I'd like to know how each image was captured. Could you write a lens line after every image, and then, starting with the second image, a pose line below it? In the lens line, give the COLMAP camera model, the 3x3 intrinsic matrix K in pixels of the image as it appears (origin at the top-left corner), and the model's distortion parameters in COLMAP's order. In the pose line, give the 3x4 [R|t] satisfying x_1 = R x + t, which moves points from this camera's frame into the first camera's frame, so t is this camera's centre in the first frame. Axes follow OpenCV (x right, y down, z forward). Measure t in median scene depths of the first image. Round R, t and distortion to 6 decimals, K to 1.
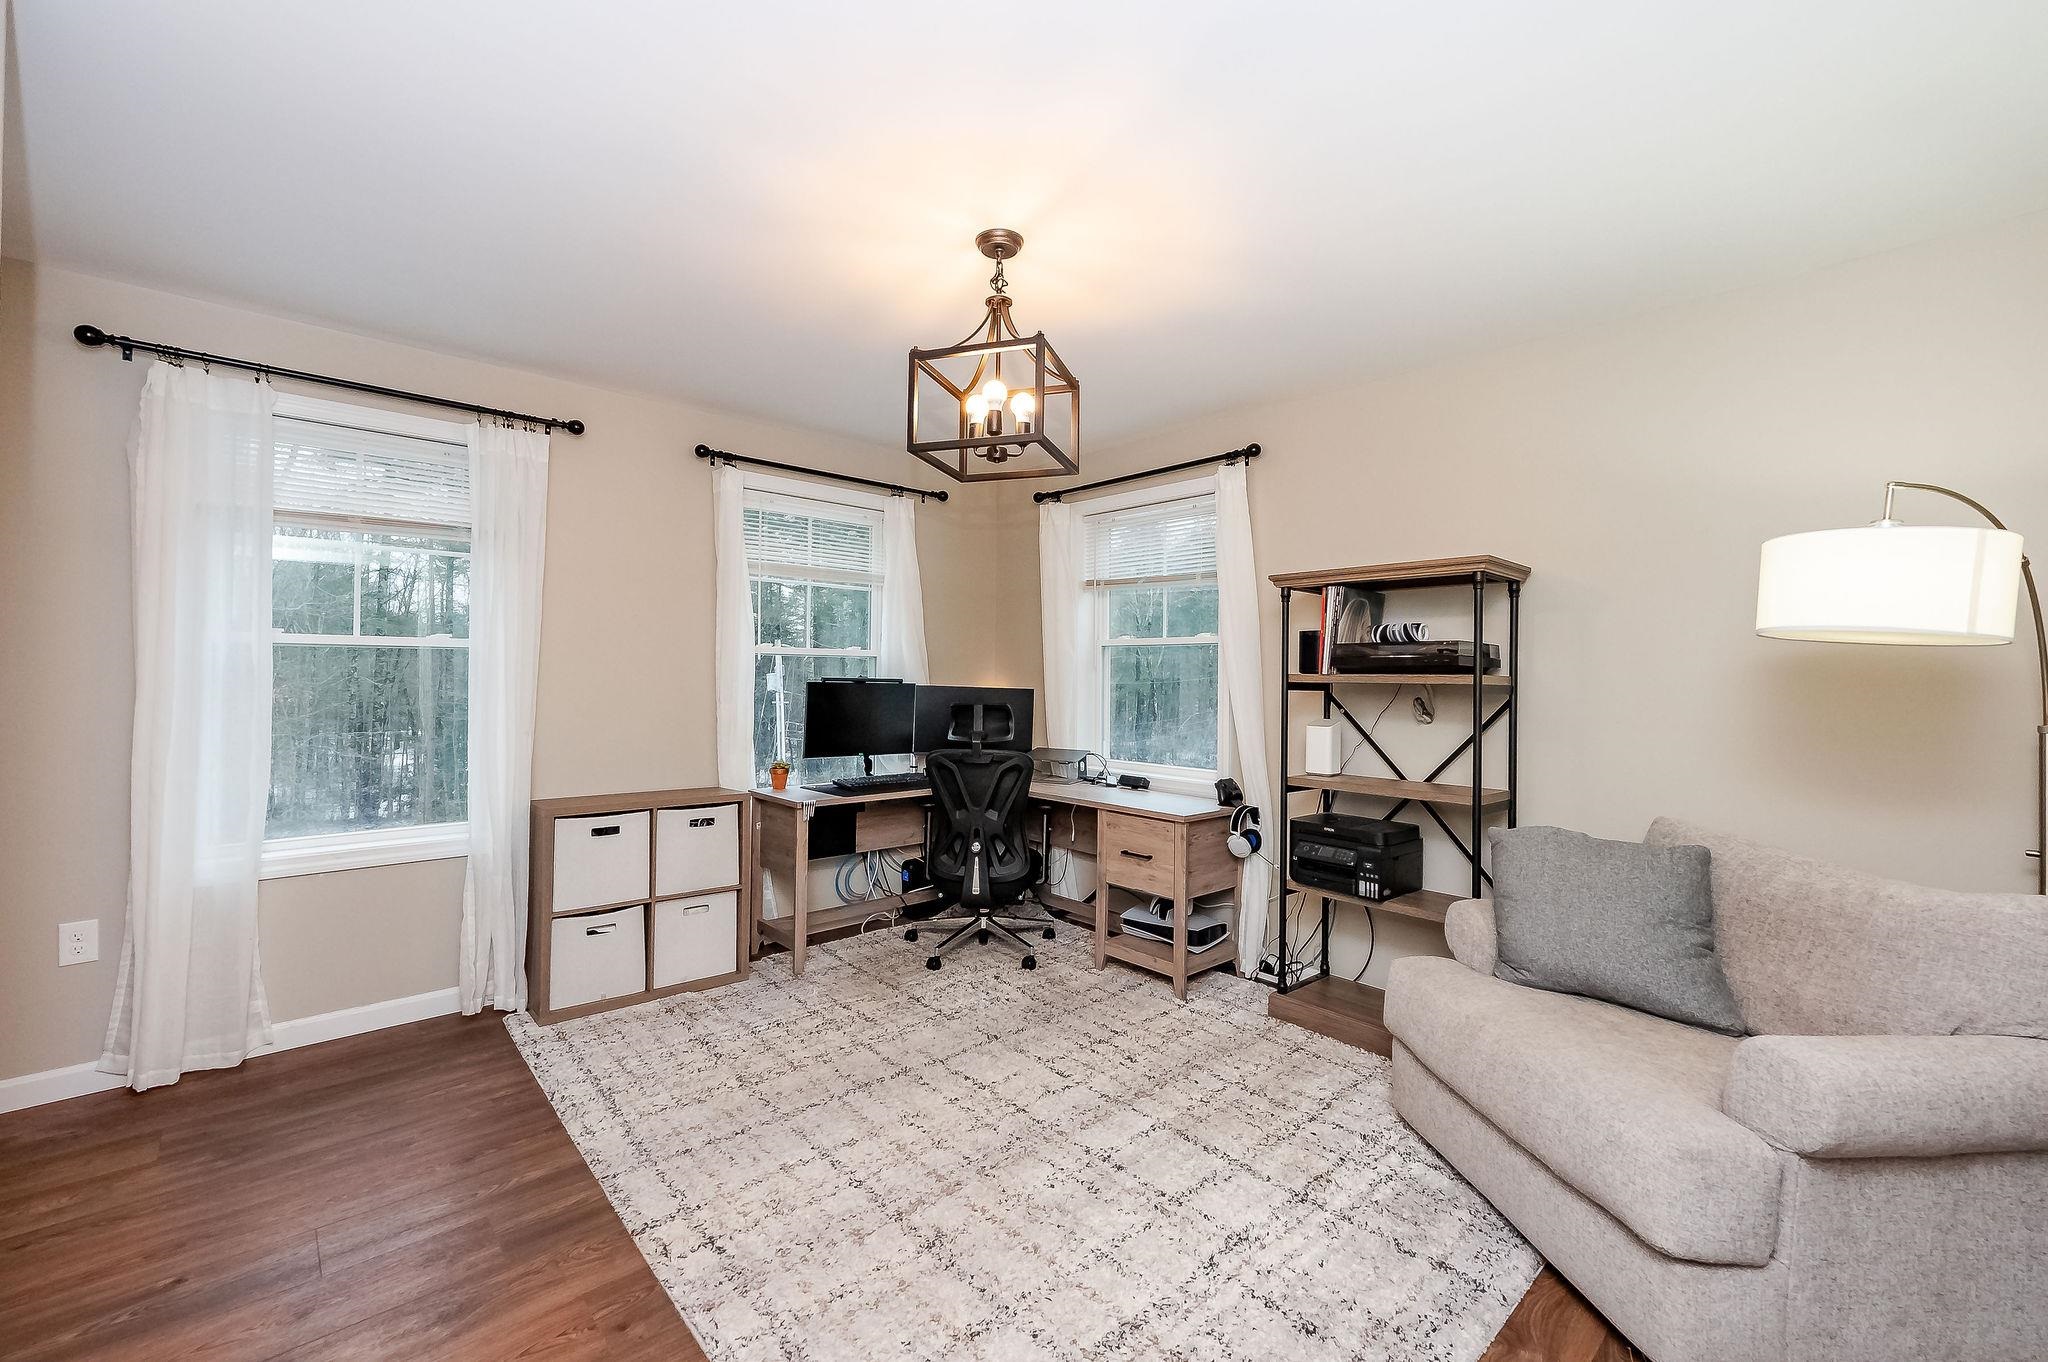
lens RADIAL K [[843.3, 0, 1022.0], [0, 843.3, 666.9], [0, 0, 1]] dist [-0.001951, 0.000160]
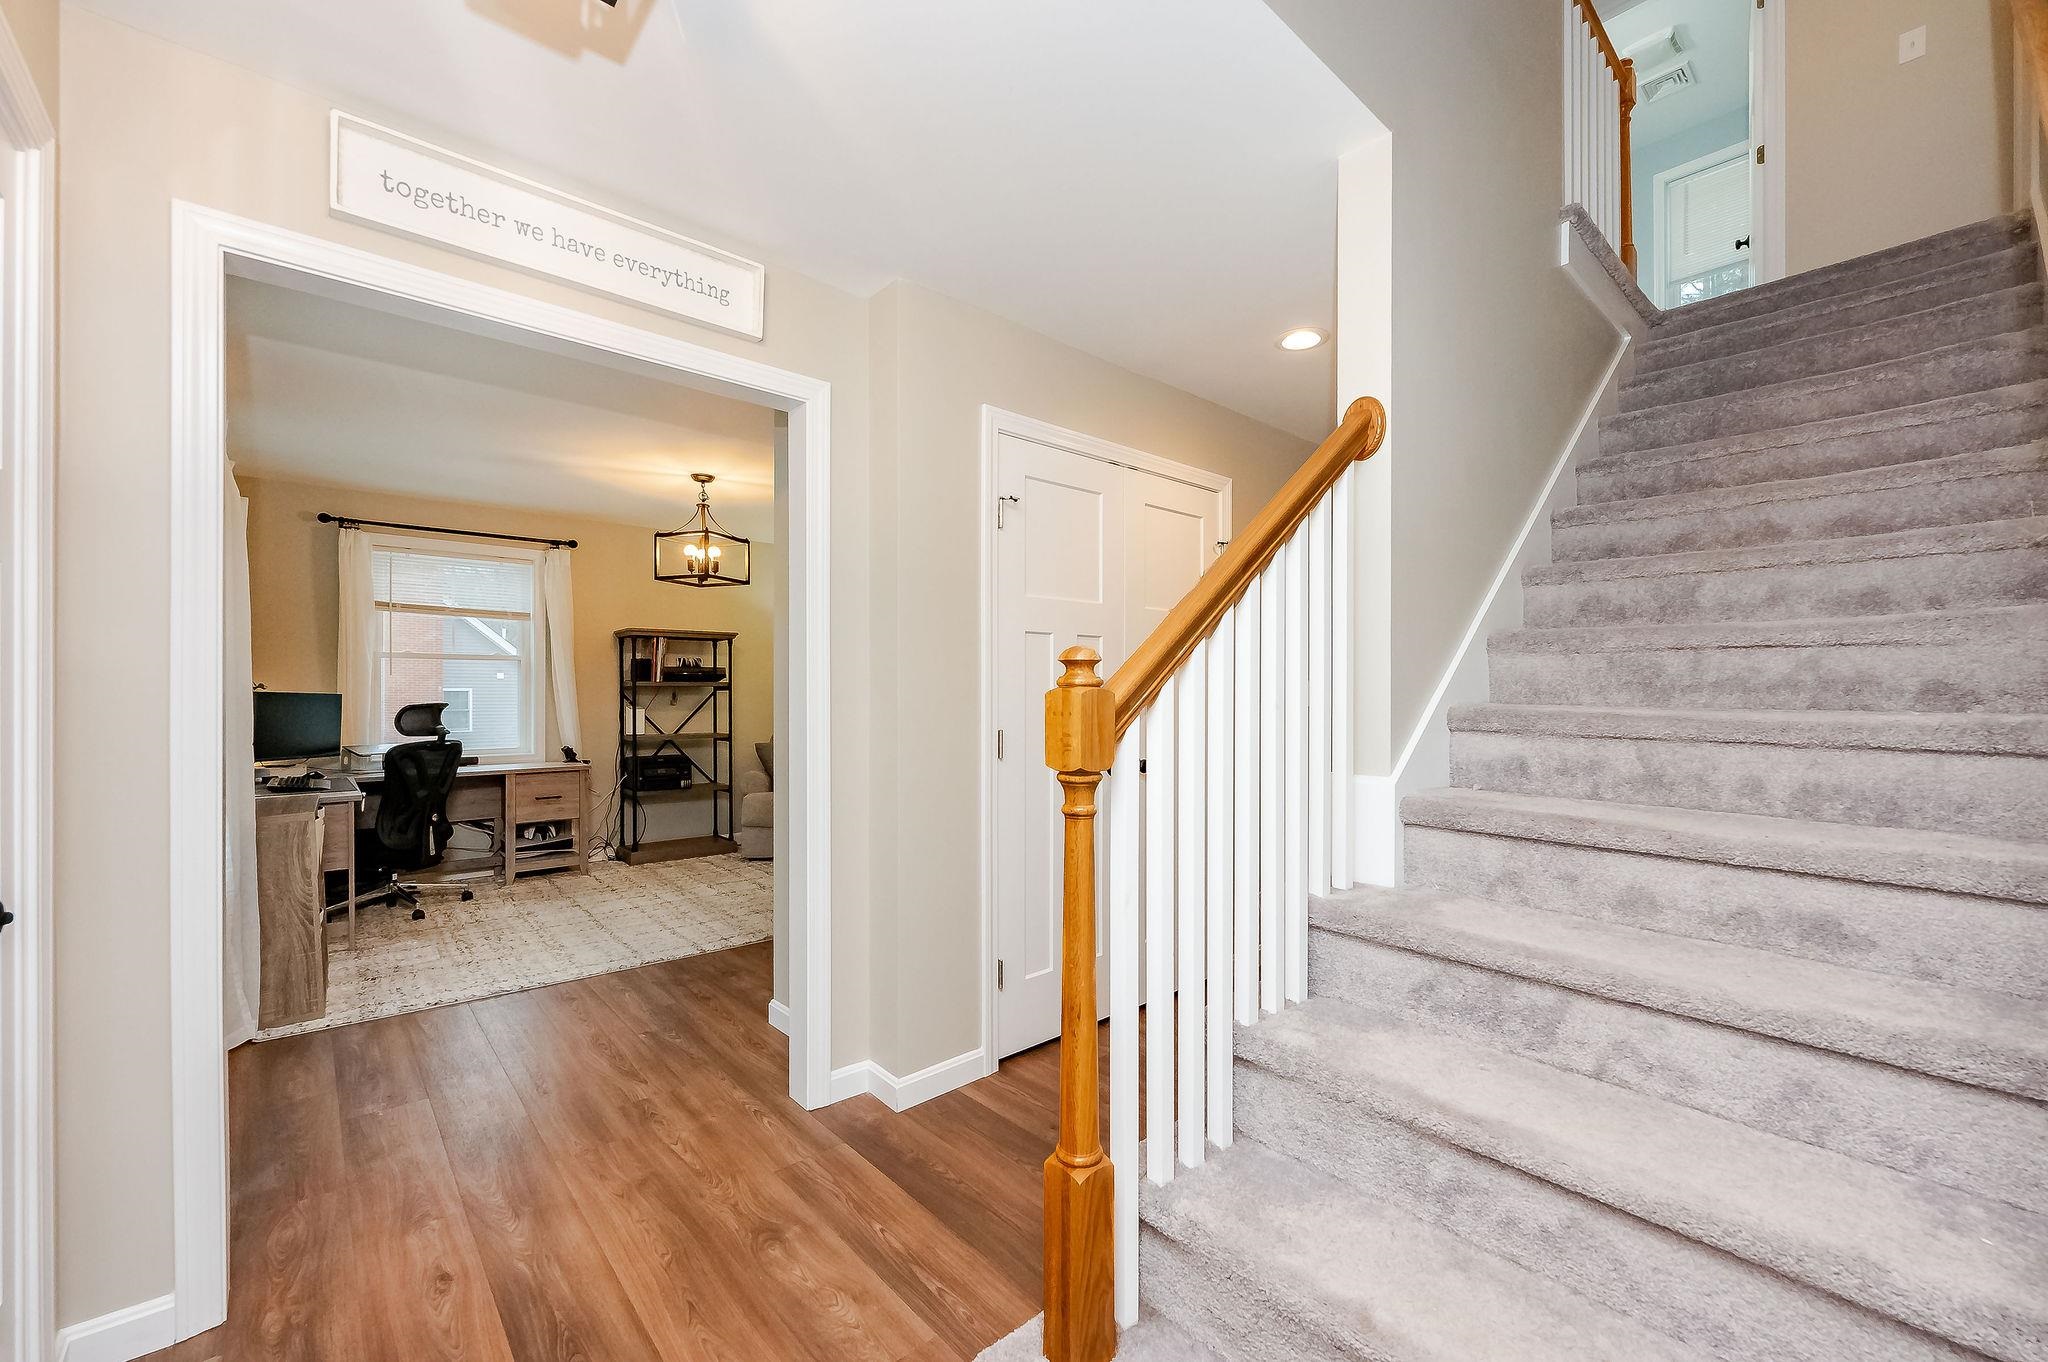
lens RADIAL K [[843.3, 0, 1023.9], [0, 843.3, 689.6], [0, 0, 1]] dist [-0.001951, 0.000160]
pose [[0.013148, -0.010651, 0.999857, -1.638452], [-0.012604, 0.999862, 0.010817, -0.004697], [-0.999834, -0.012744, 0.013012, 0.123618]]
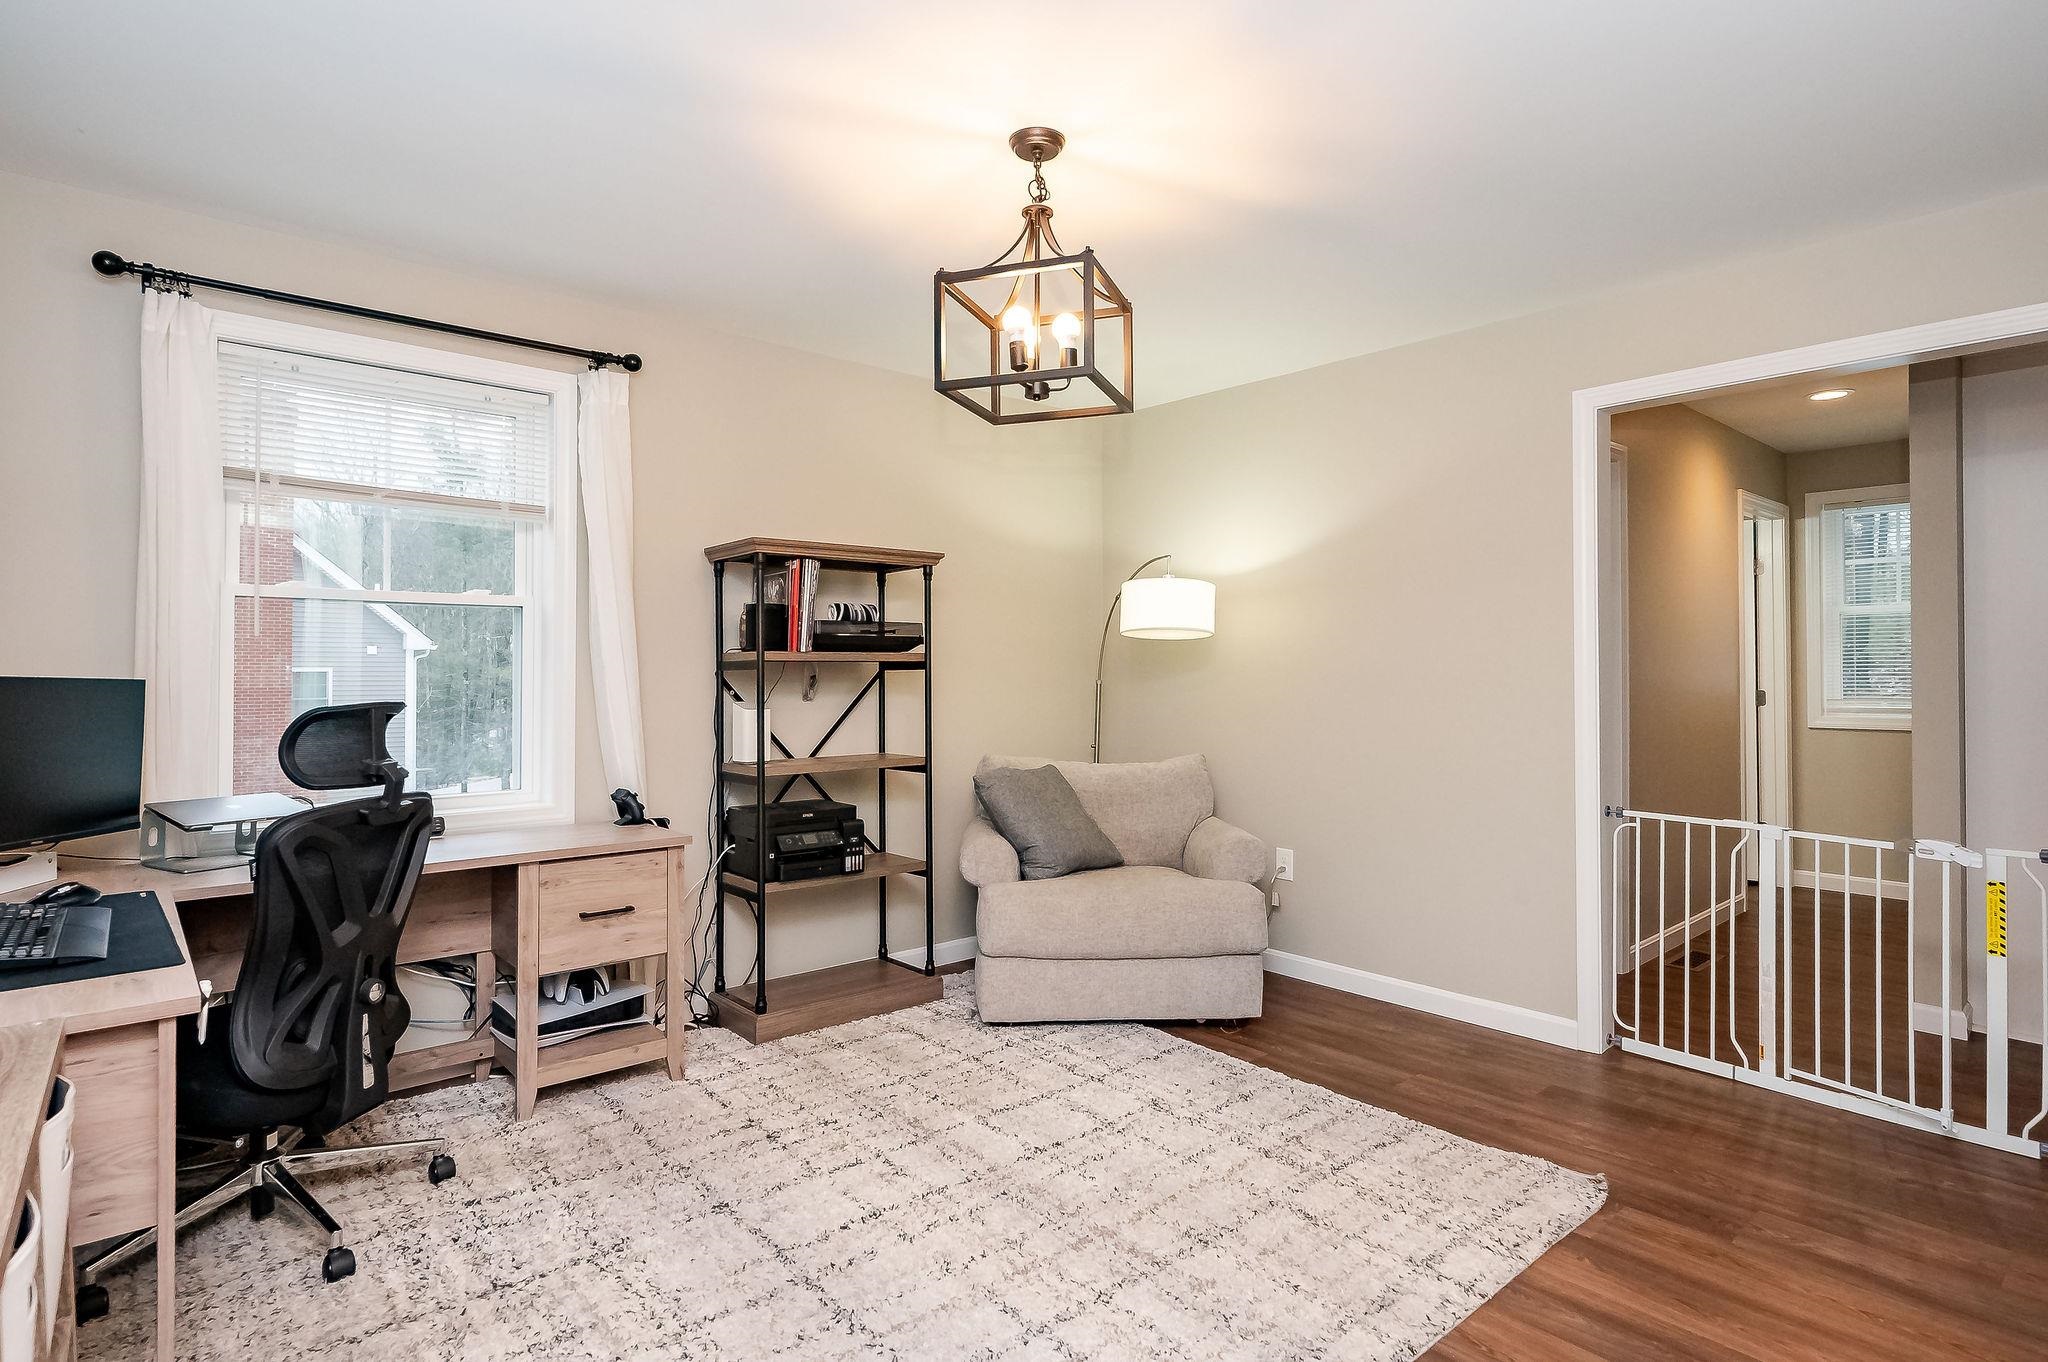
lens RADIAL K [[1073.6, 0, 1000.9], [0, 1073.6, 652.8], [0, 0, 1]] dist [-0.001008, 0.001038]
pose [[0.023629, 0.003752, 0.999714, -0.857132], [-0.011400, 0.999929, -0.003483, 0.011958], [-0.999656, -0.011314, 0.023670, 0.769370]]
